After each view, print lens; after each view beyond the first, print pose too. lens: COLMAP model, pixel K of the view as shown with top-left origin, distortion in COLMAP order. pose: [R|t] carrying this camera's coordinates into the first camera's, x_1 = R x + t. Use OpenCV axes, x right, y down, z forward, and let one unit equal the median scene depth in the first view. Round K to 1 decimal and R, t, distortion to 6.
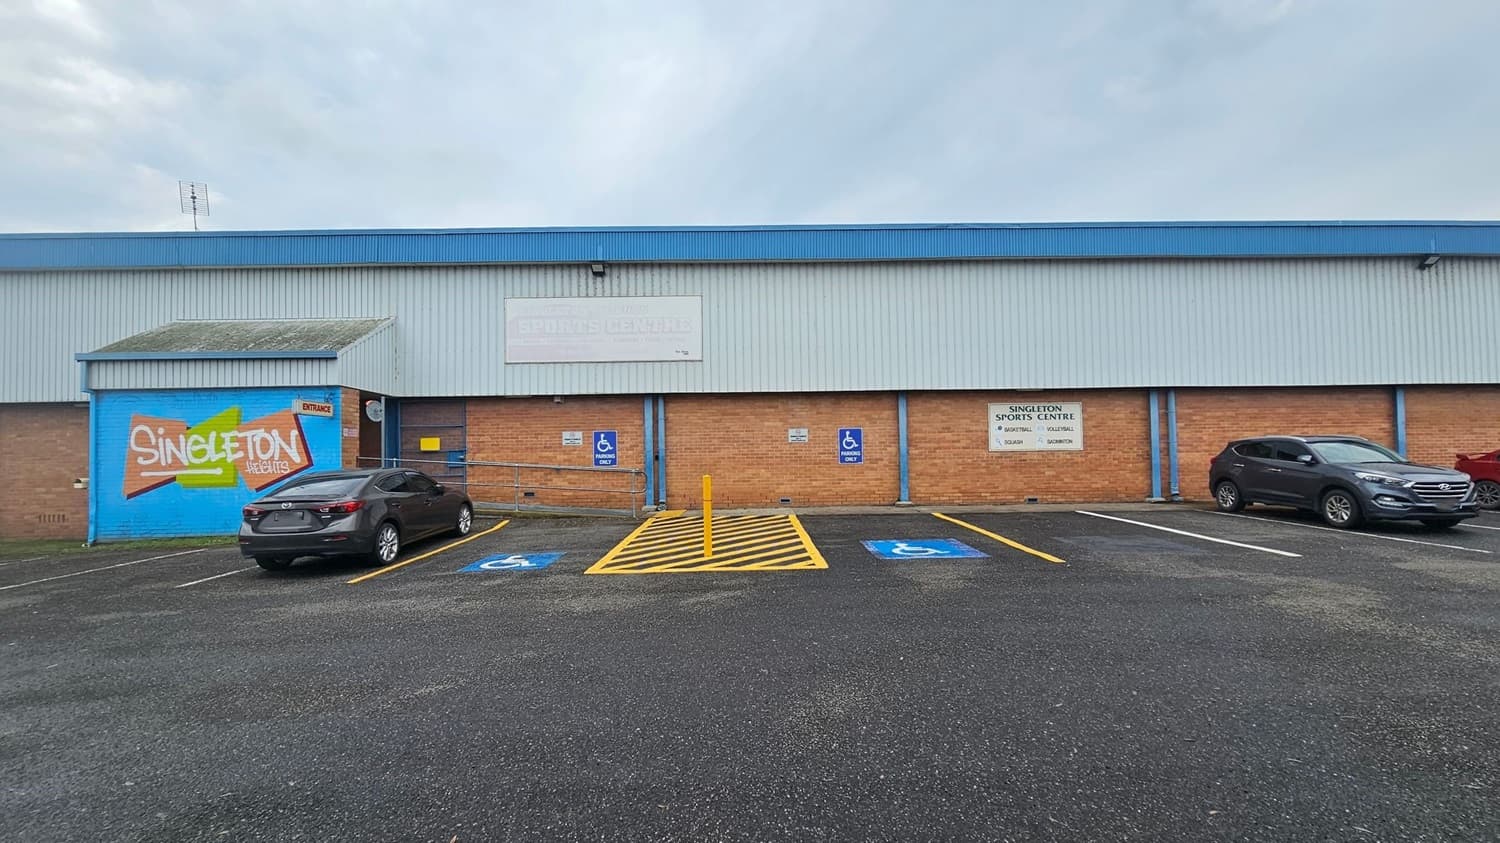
lens RADIAL K [[617.1, 0, 747.9], [0, 617.1, 442.4], [0, 0, 1]] dist [-0.003210, -0.000633]
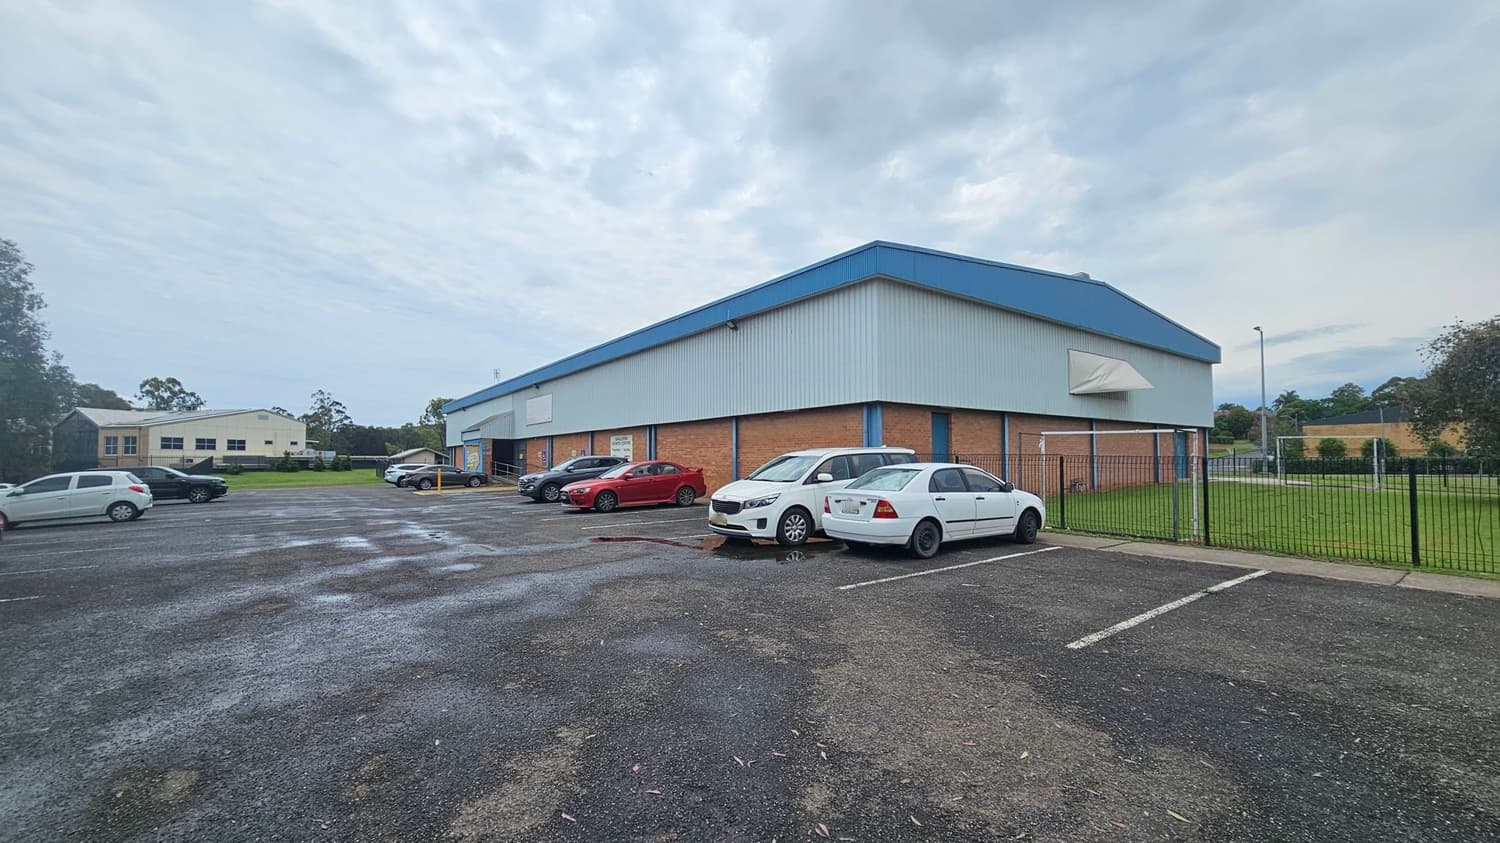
lens RADIAL K [[617.1, 0, 747.9], [0, 617.1, 442.4], [0, 0, 1]] dist [-0.003210, -0.000633]
pose [[0.582137, -0.012511, -0.812995, 2.222822], [0.016929, 0.999851, -0.003265, -0.031456], [0.812915, -0.011862, 0.582262, 0.235234]]
